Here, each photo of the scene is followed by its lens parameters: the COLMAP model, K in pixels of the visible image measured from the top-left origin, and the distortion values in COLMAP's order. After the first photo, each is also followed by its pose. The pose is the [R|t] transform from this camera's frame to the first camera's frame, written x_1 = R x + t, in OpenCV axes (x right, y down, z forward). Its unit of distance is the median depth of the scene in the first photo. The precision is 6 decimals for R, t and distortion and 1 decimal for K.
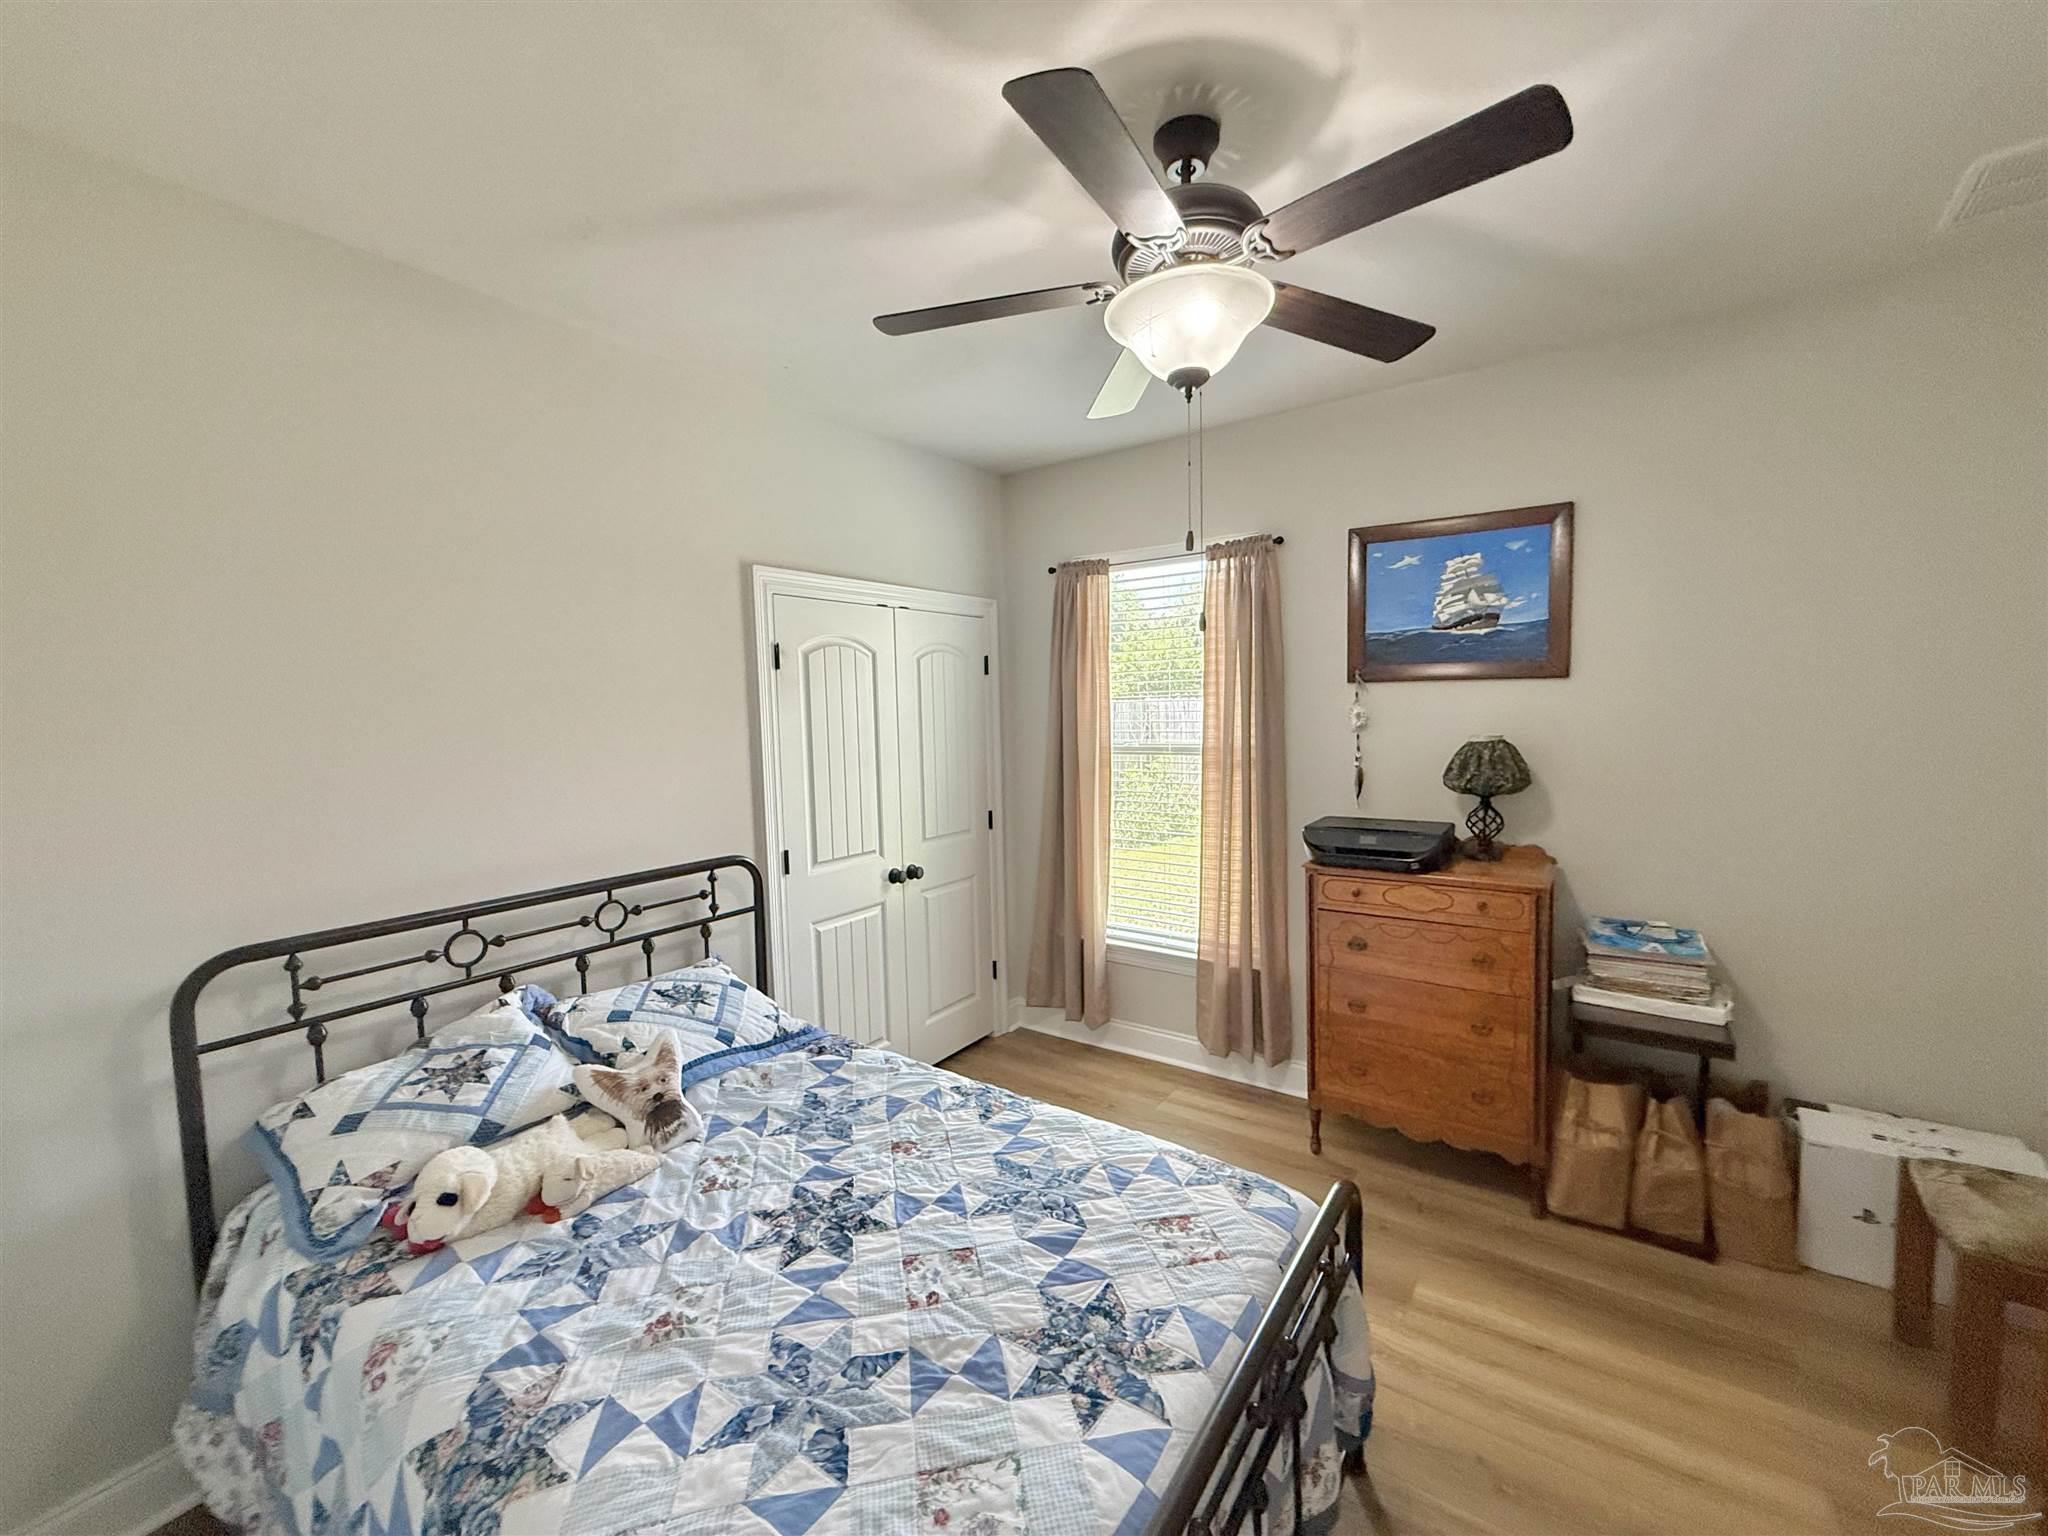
lens RADIAL K [[819.4, 0, 1024.0], [0, 819.4, 768.0], [0, 0, 1]] dist [-0.003978, -0.000129]
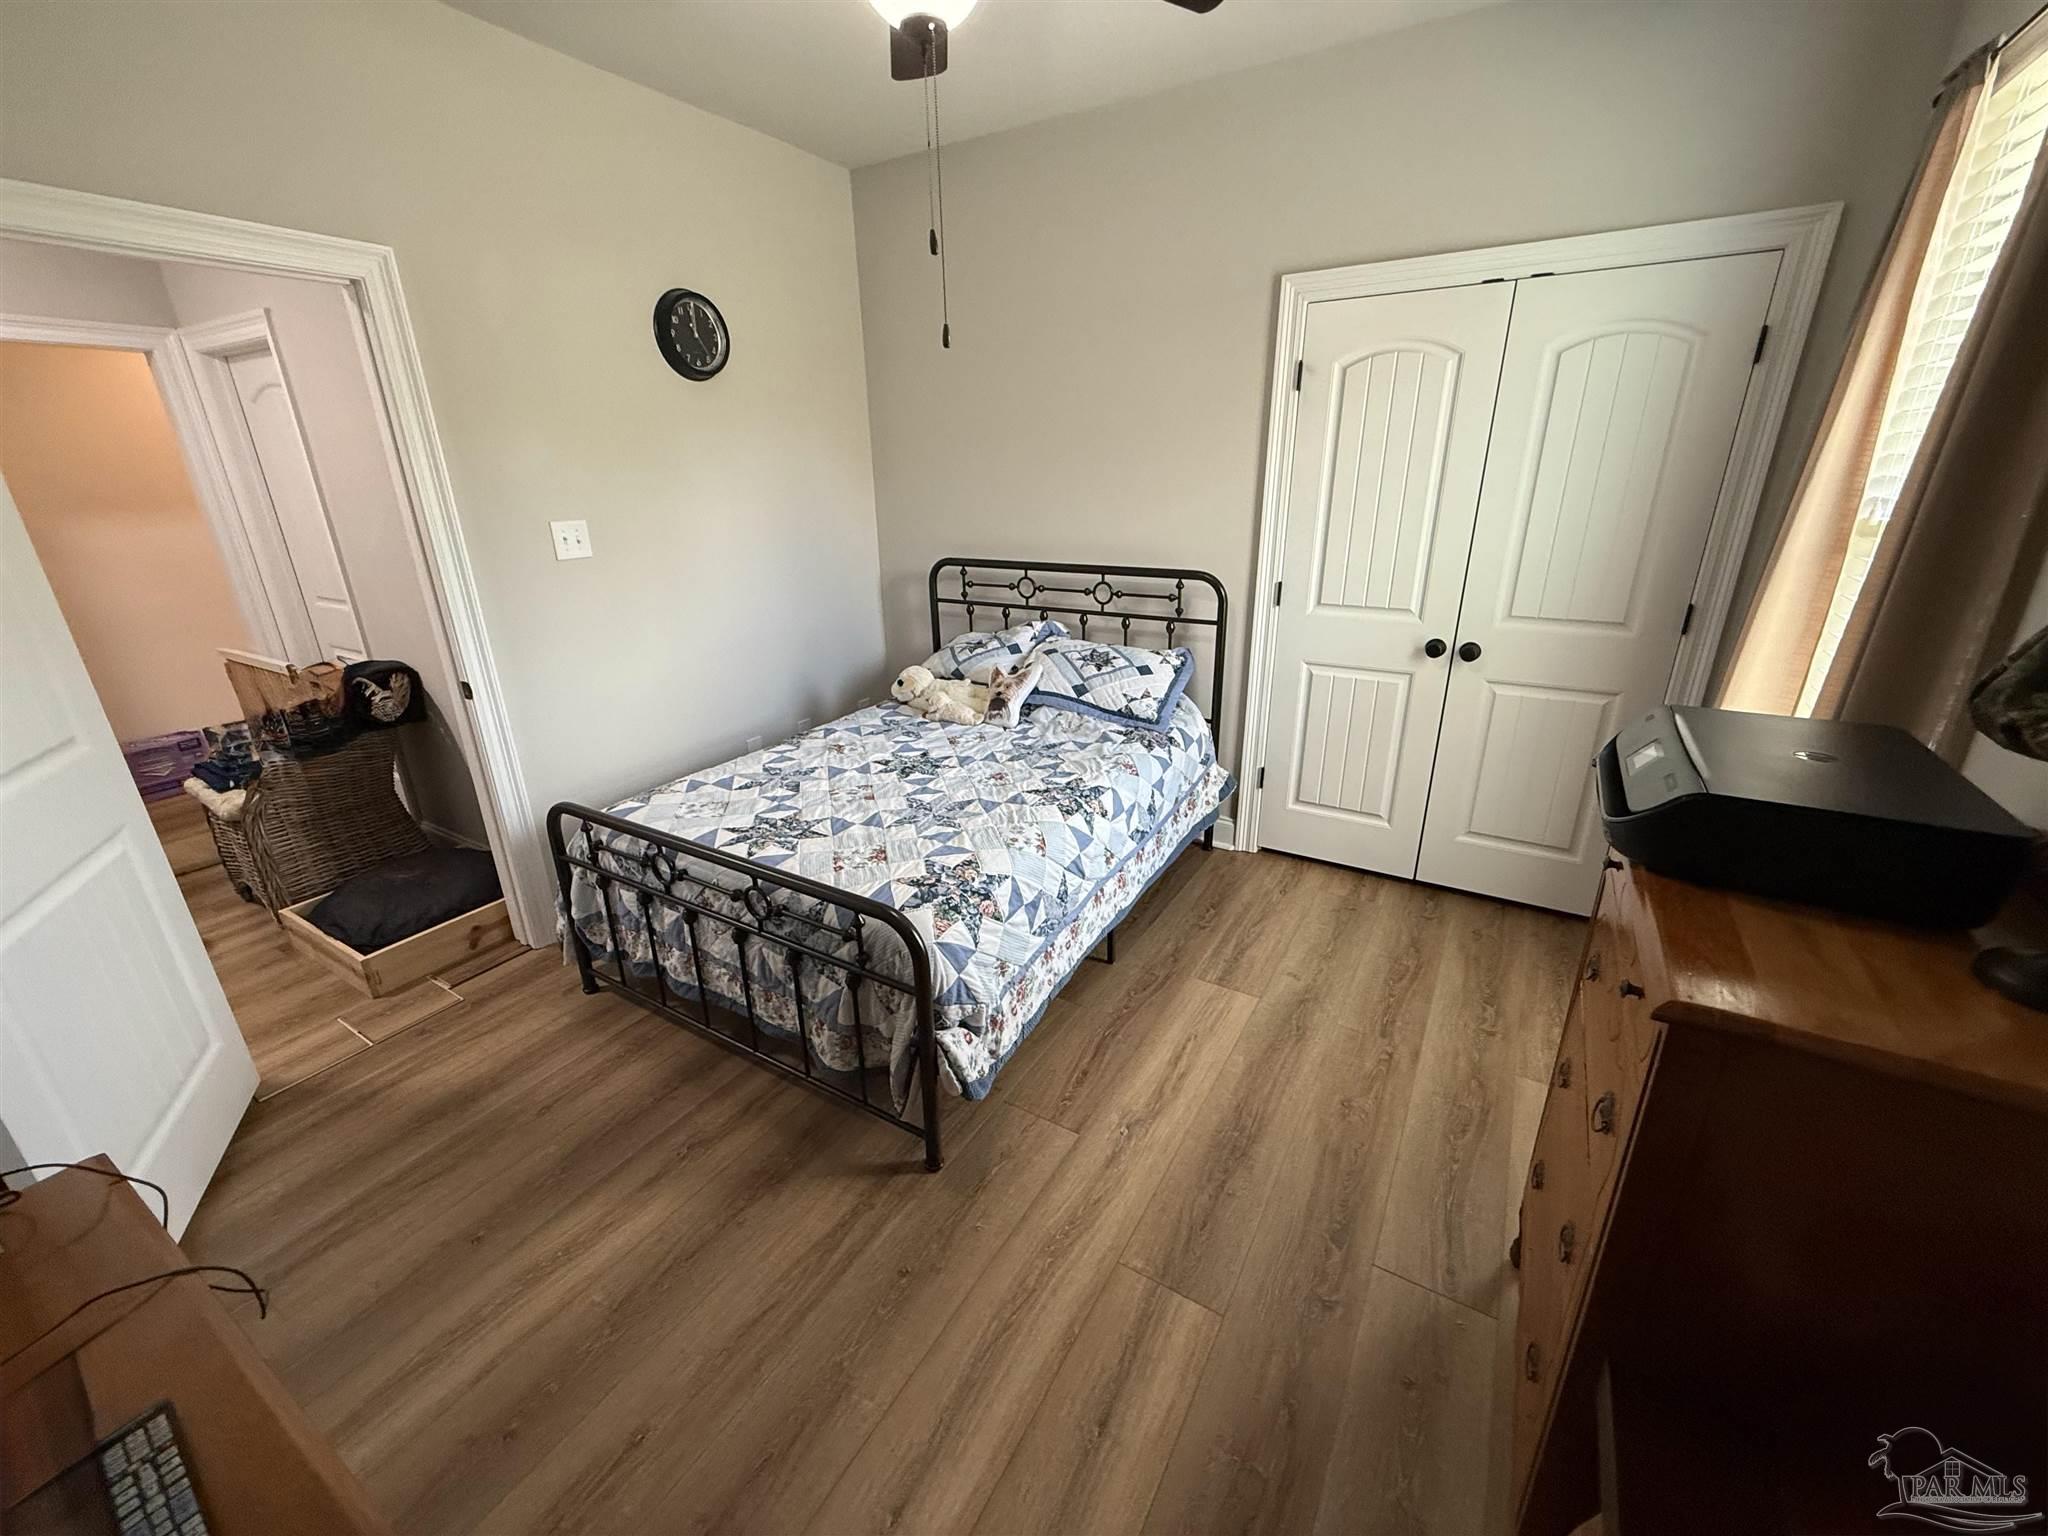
lens RADIAL K [[823.8, 0, 1011.5], [0, 823.8, 768.2], [0, 0, 1]] dist [0.003728, 0.000636]
pose [[0.057008, 0.371709, -0.926597, 1.070673], [-0.057184, 0.927798, 0.368673, -0.064892], [0.996735, 0.031970, 0.074147, 0.853953]]
